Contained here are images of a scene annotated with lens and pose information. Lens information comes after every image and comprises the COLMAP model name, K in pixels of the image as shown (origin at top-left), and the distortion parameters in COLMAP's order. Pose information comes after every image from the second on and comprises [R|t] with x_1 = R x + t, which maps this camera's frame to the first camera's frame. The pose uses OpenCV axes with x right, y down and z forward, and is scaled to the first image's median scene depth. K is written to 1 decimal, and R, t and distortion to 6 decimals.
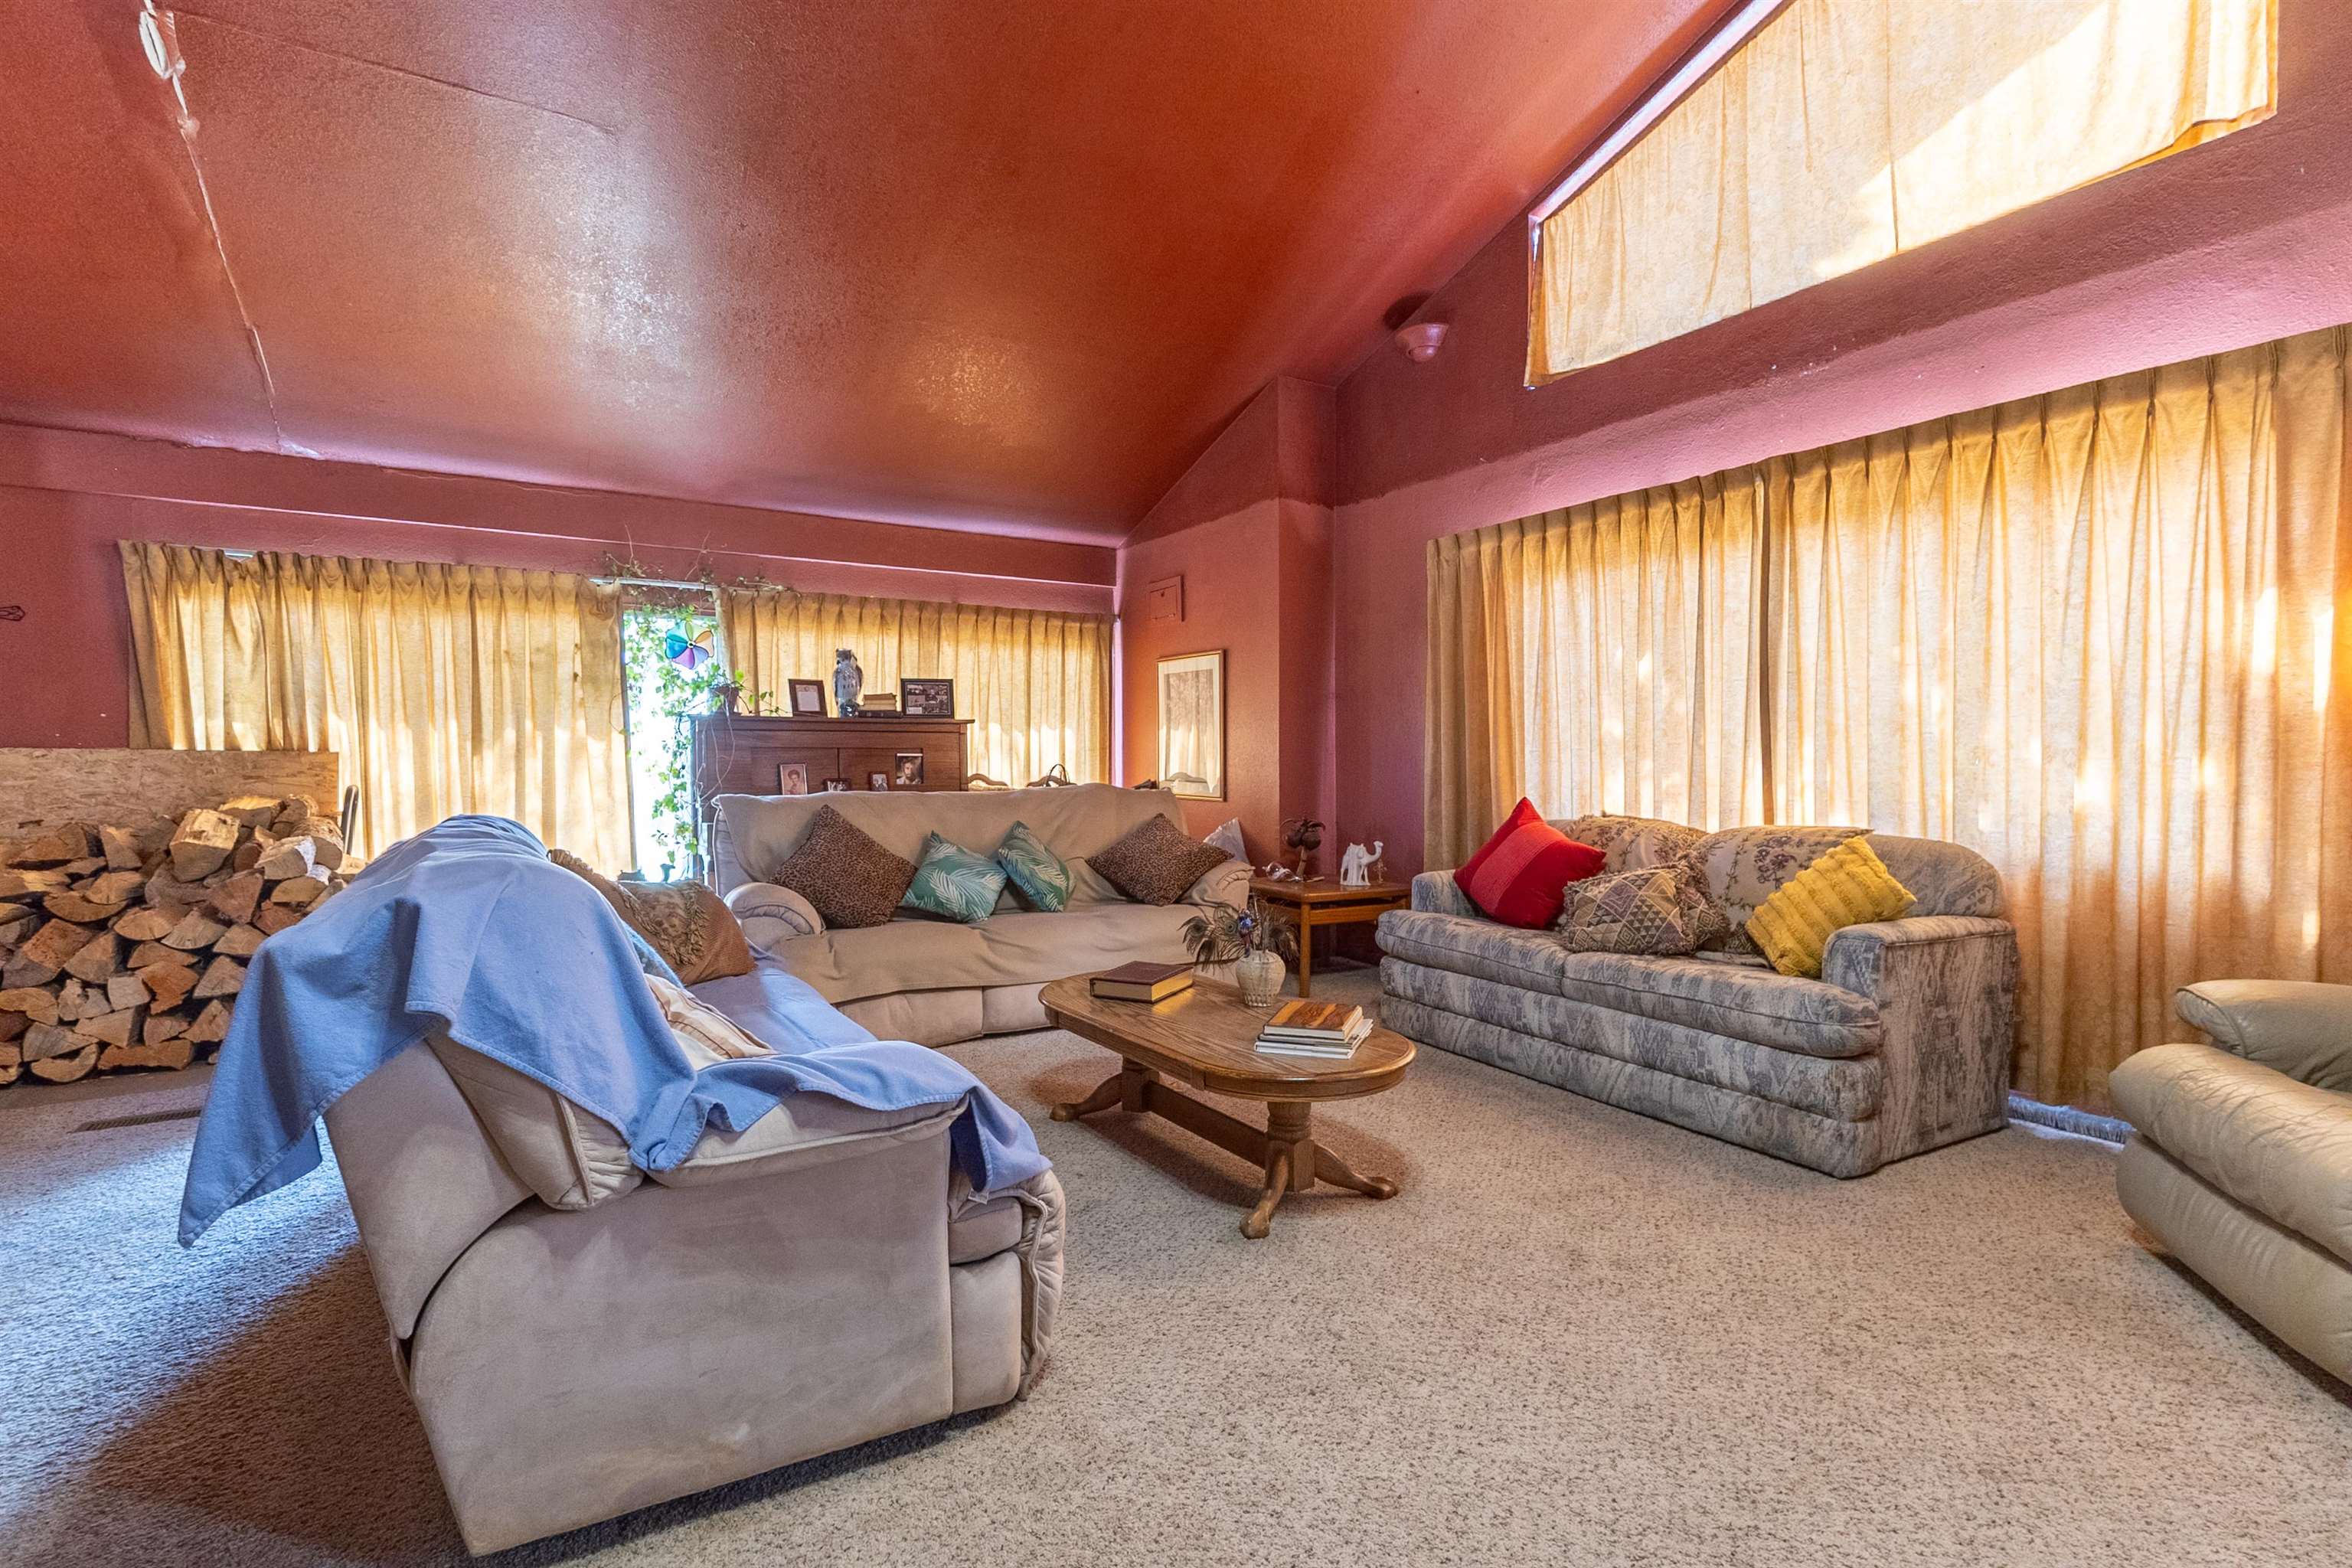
lens RADIAL K [[1096.3, 0, 1152.7], [0, 1096.3, 780.3], [0, 0, 1]] dist [0.021818, -0.002519]
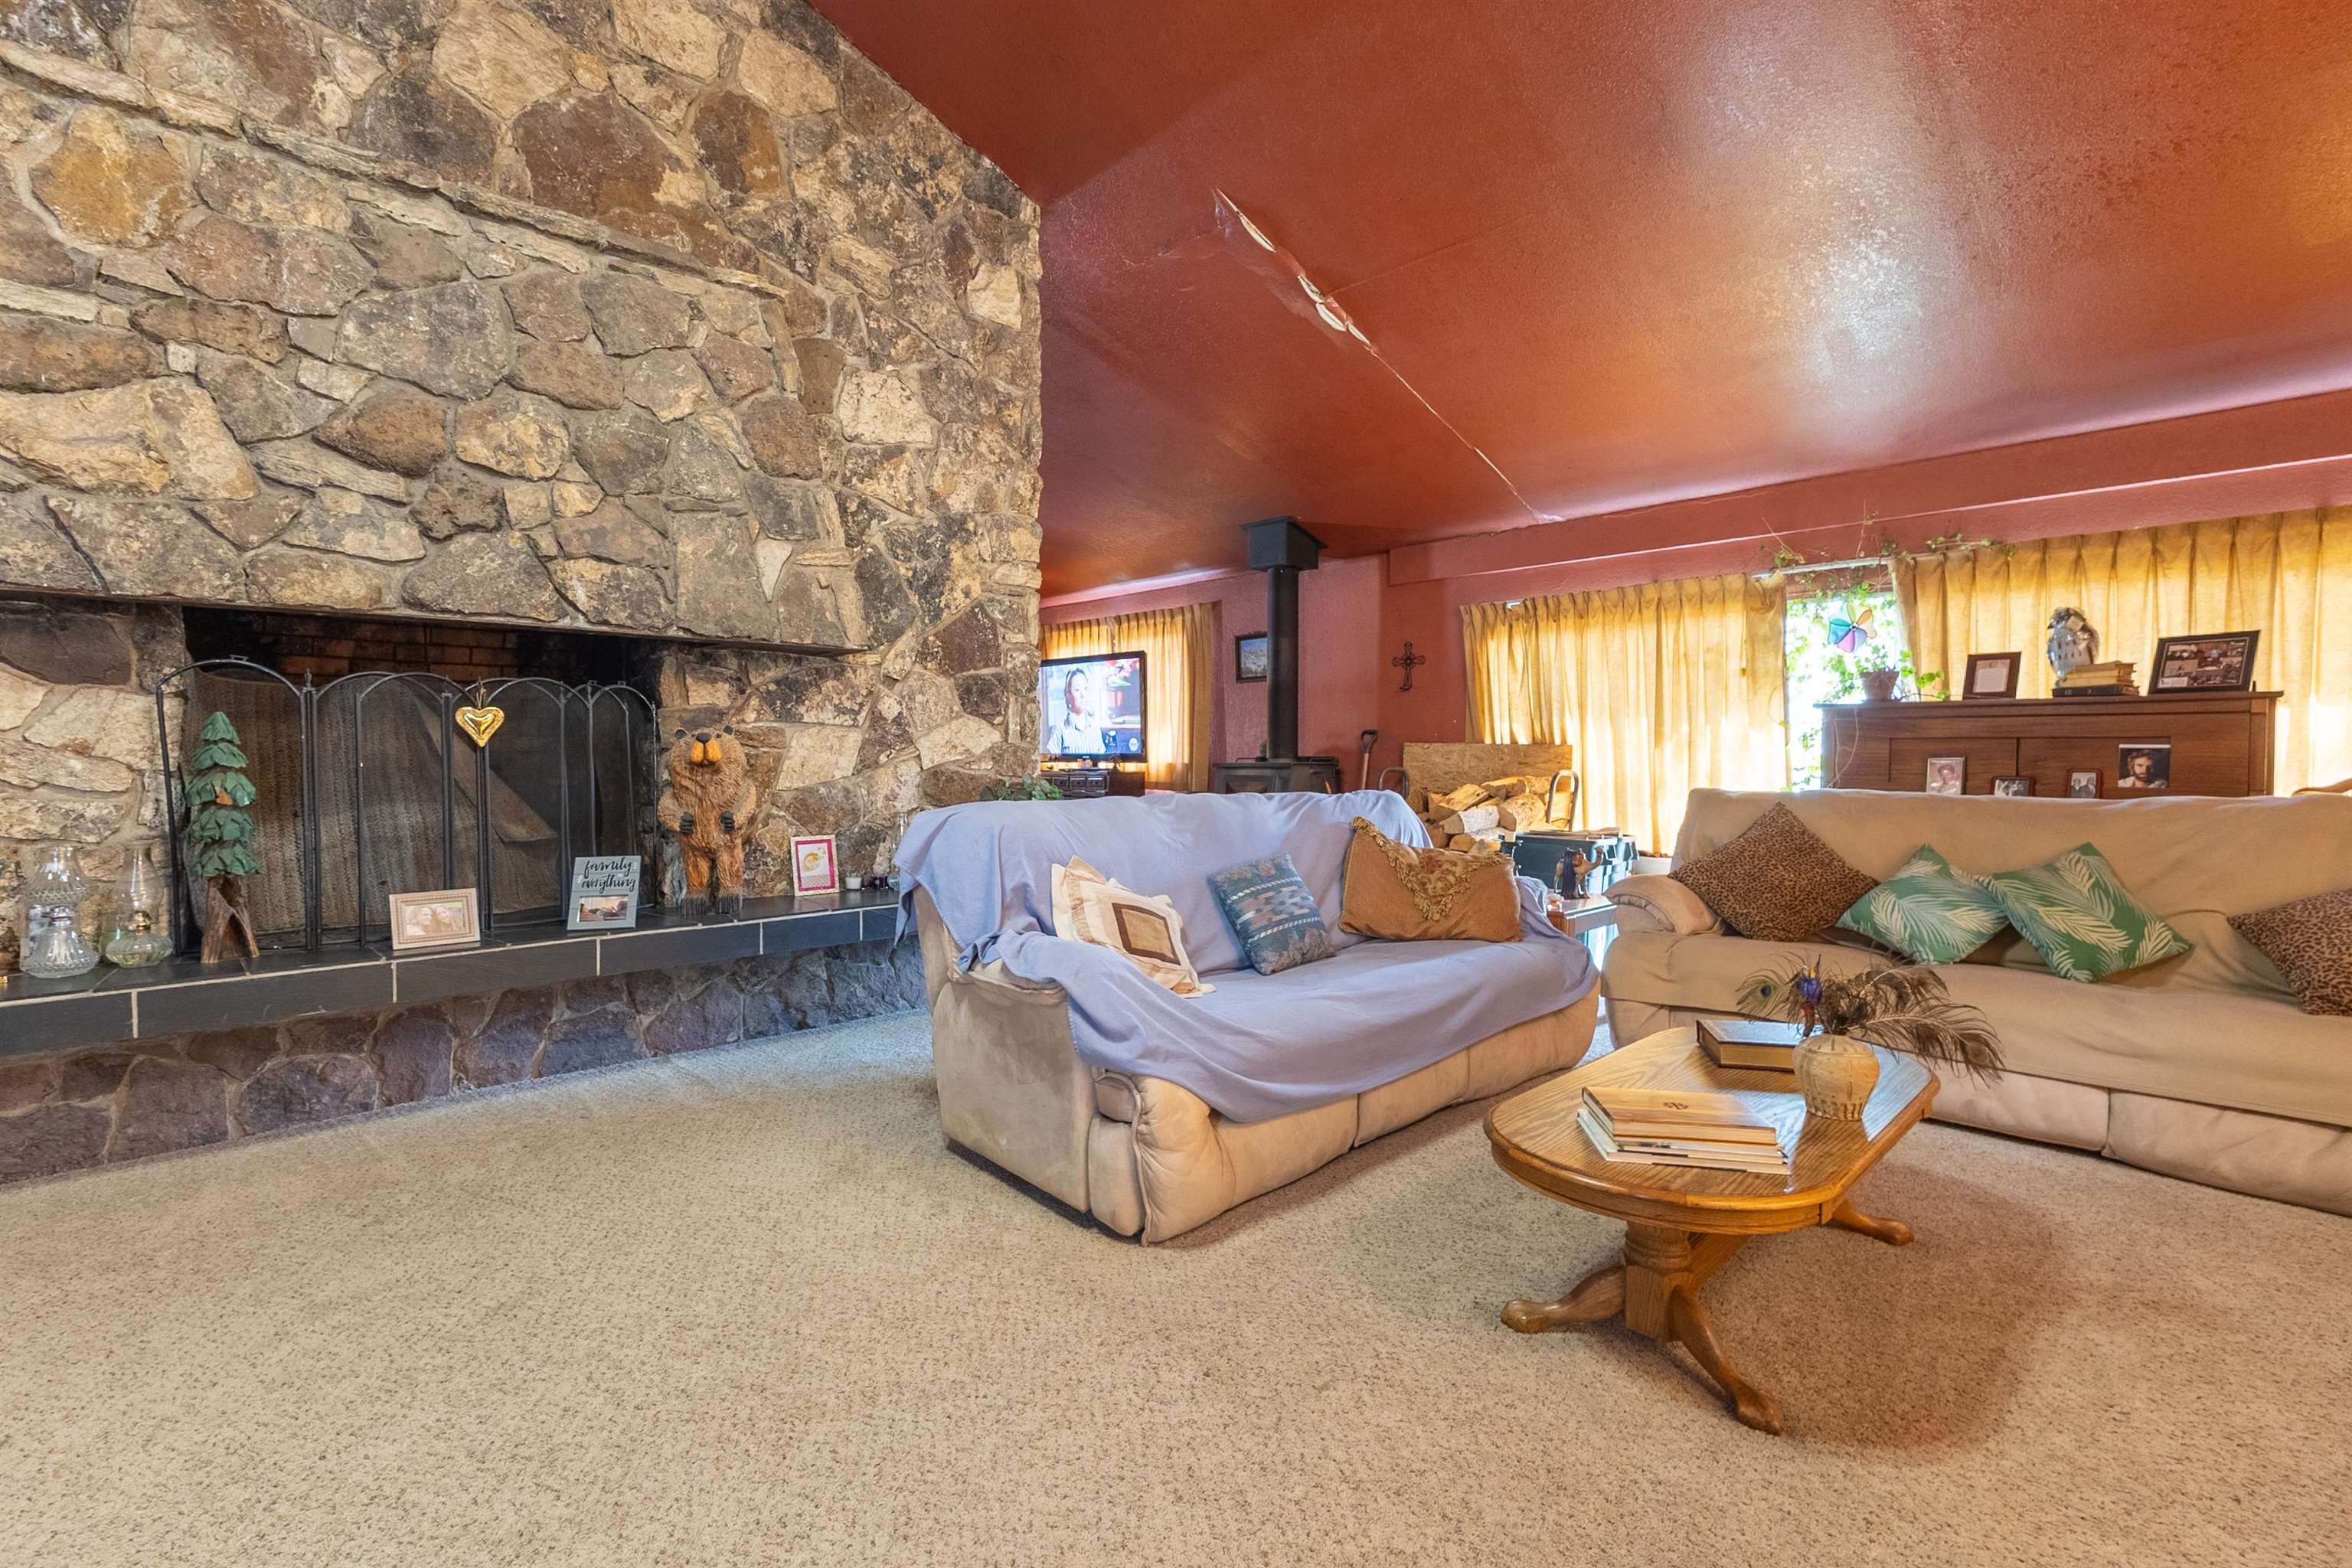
lens RADIAL K [[1096.3, 0, 1165.9], [0, 1096.3, 768.7], [0, 0, 1]] dist [0.021818, -0.002519]
pose [[0.184354, 0.017425, -0.982705, 0.405568], [-0.026785, 0.999561, 0.012699, -0.001636], [0.982495, 0.023980, 0.184740, 0.284907]]
